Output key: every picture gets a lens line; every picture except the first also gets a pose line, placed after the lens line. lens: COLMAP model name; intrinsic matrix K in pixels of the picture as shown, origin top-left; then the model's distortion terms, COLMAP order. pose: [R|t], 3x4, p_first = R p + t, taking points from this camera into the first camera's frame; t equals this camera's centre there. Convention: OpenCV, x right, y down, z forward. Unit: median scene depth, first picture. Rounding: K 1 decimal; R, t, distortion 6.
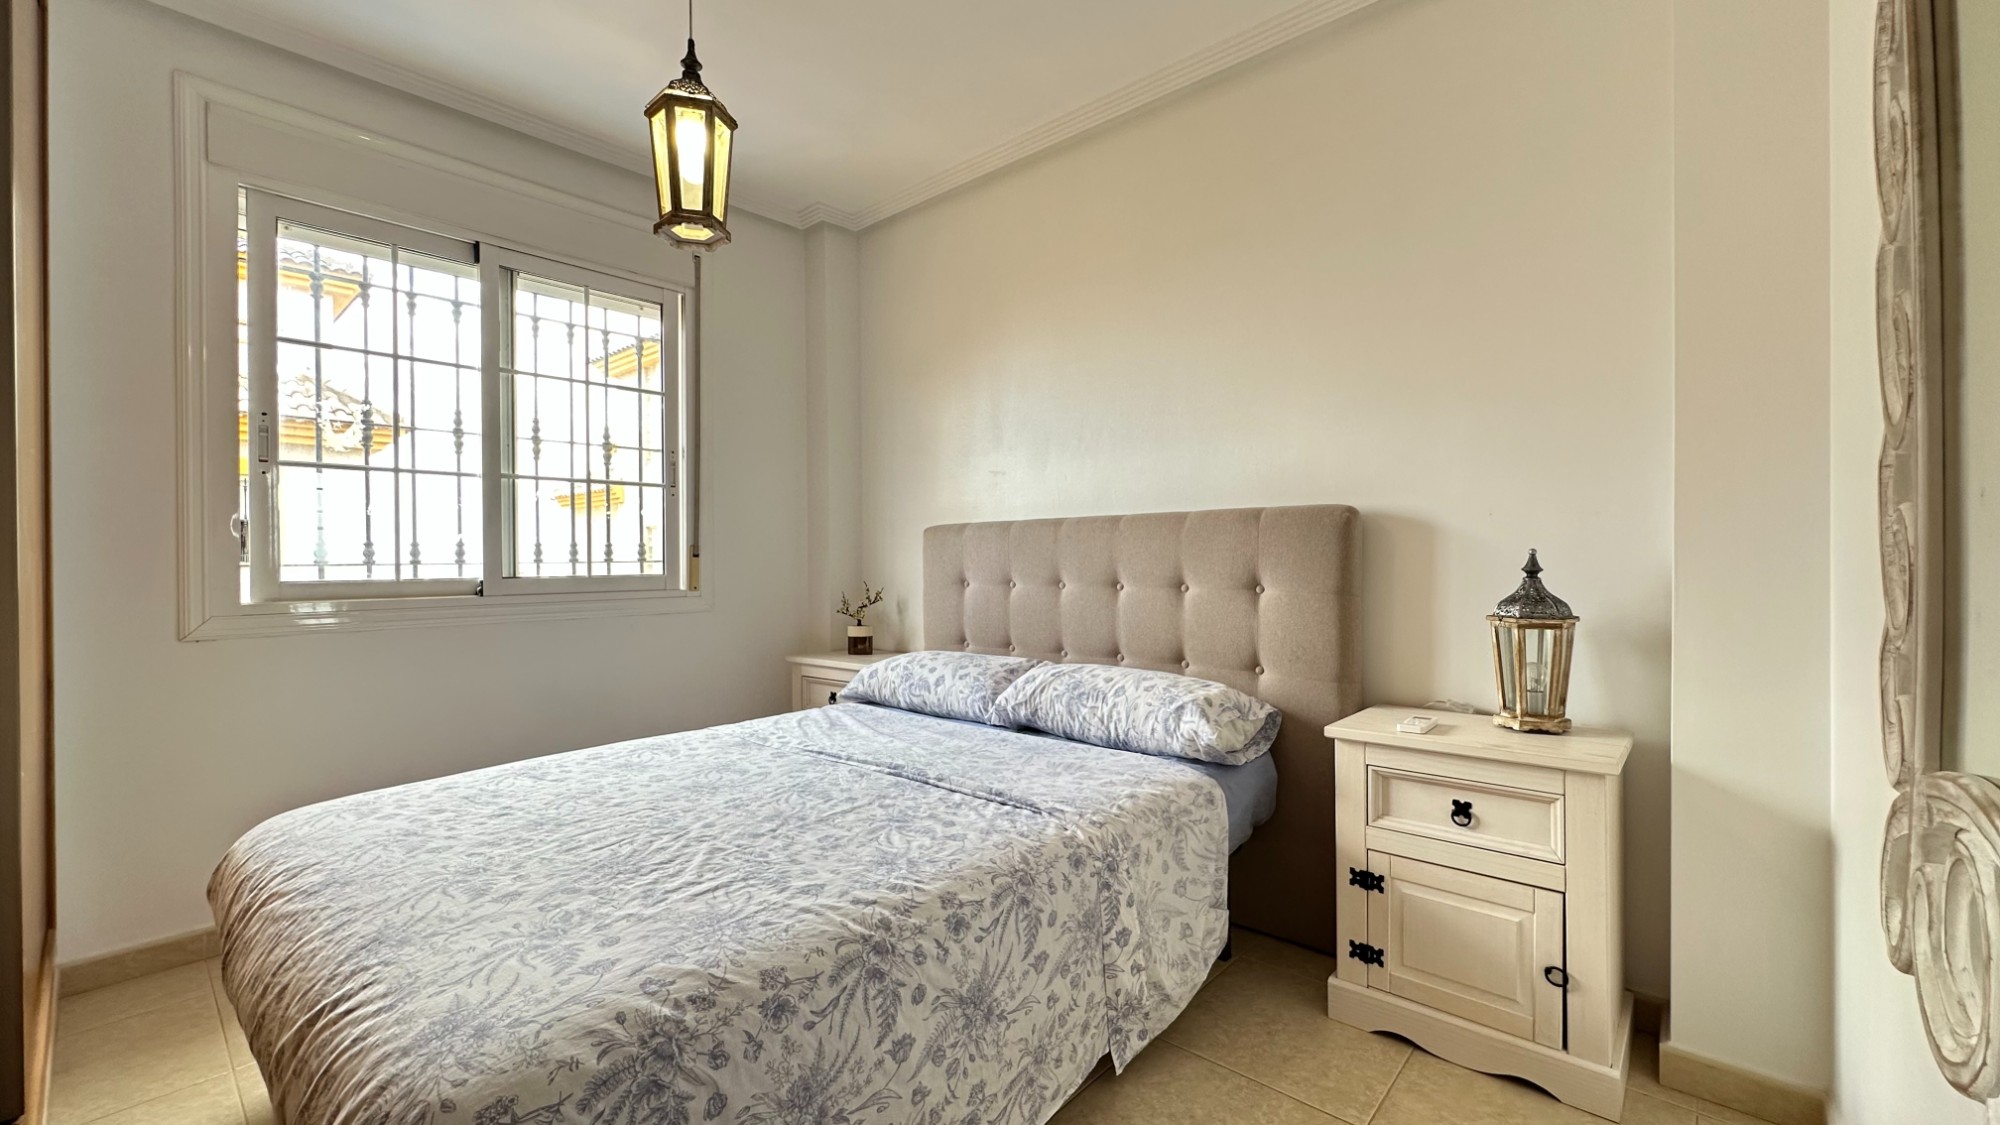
lens RADIAL K [[807.3, 0, 1000.0], [0, 807.3, 562.5], [0, 0, 1]] dist [-0.001351, -0.000296]
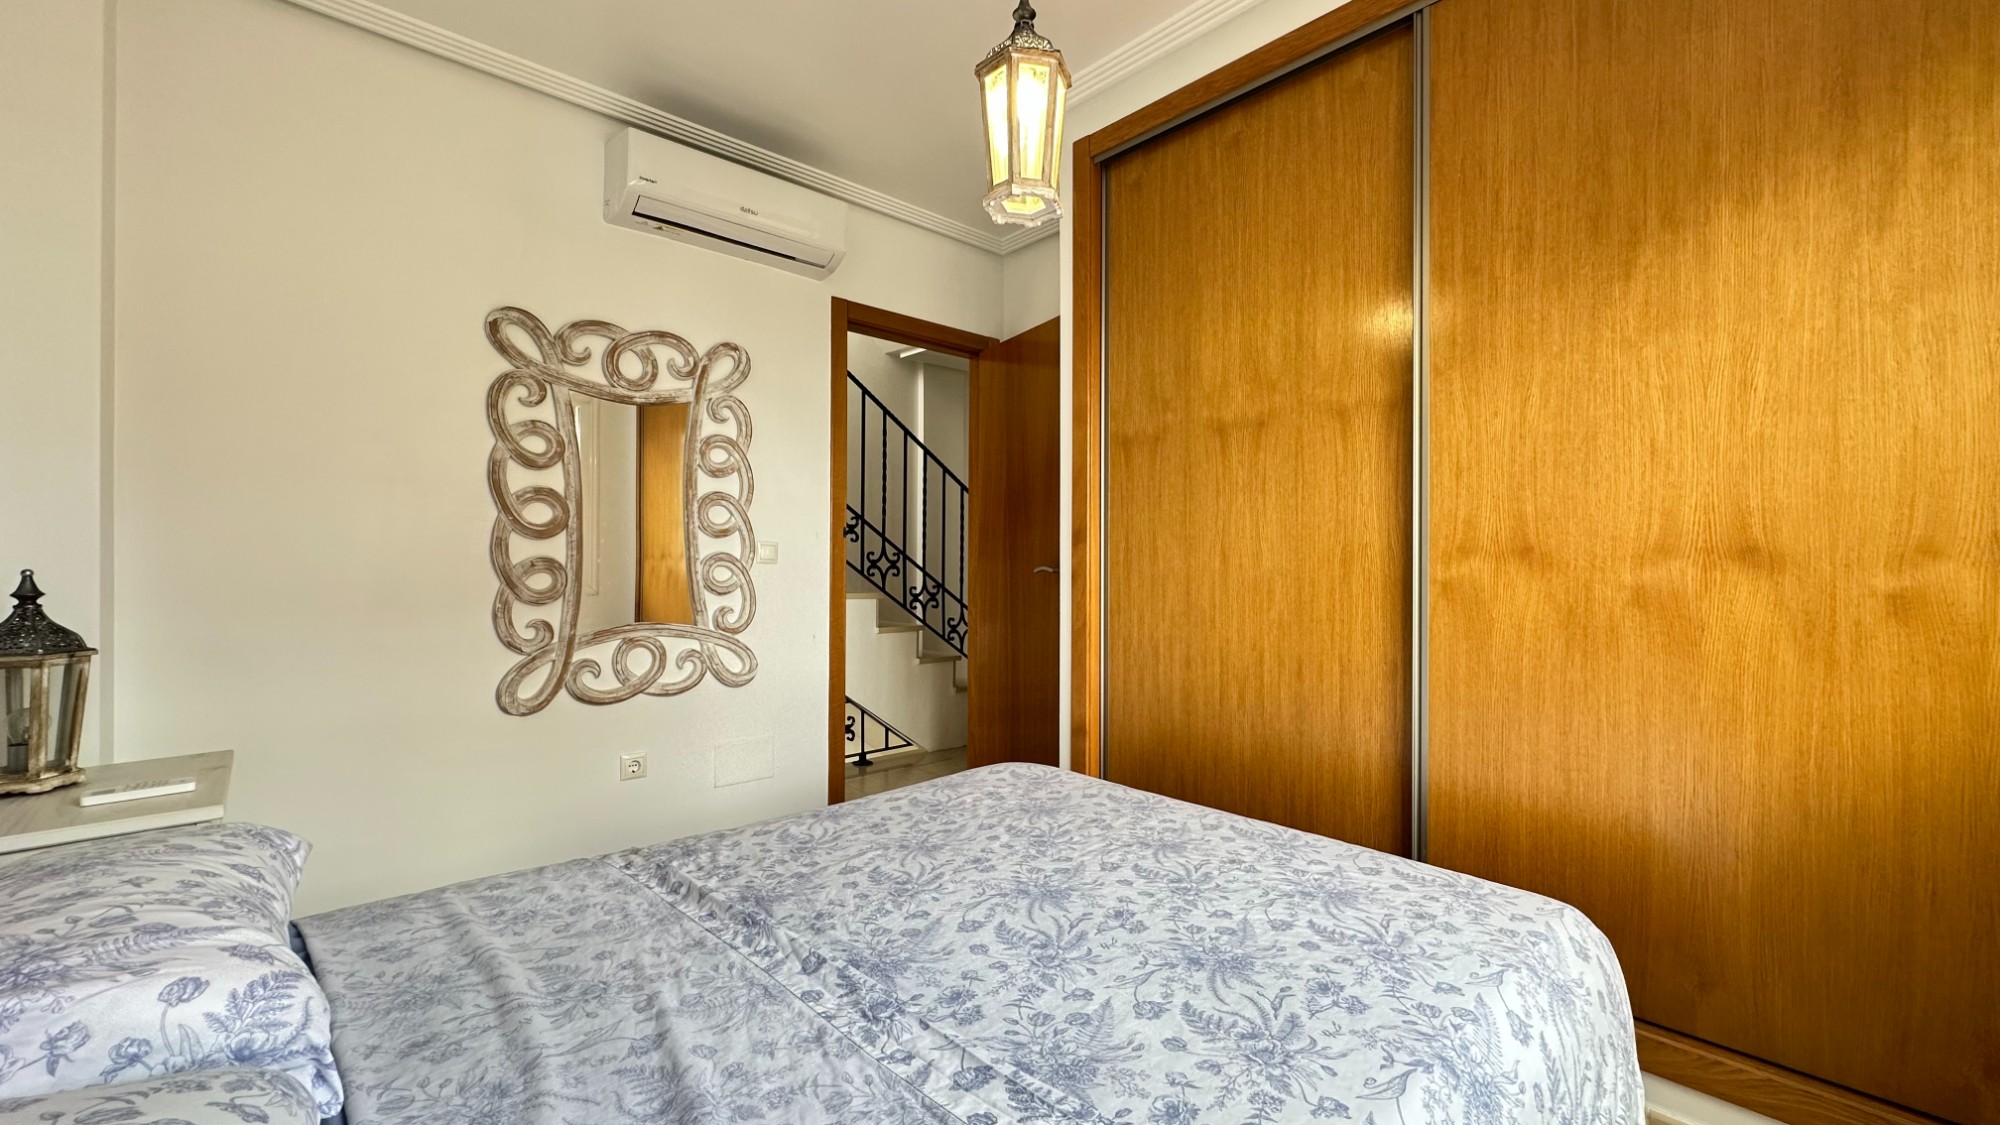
lens RADIAL K [[807.3, 0, 1000.0], [0, 807.3, 562.5], [0, 0, 1]] dist [-0.001351, -0.000296]
pose [[-0.995035, 0.003527, 0.099464, -0.433307], [0.003881, 0.999987, 0.003370, -0.023933], [-0.099451, 0.003739, -0.995035, 1.847595]]
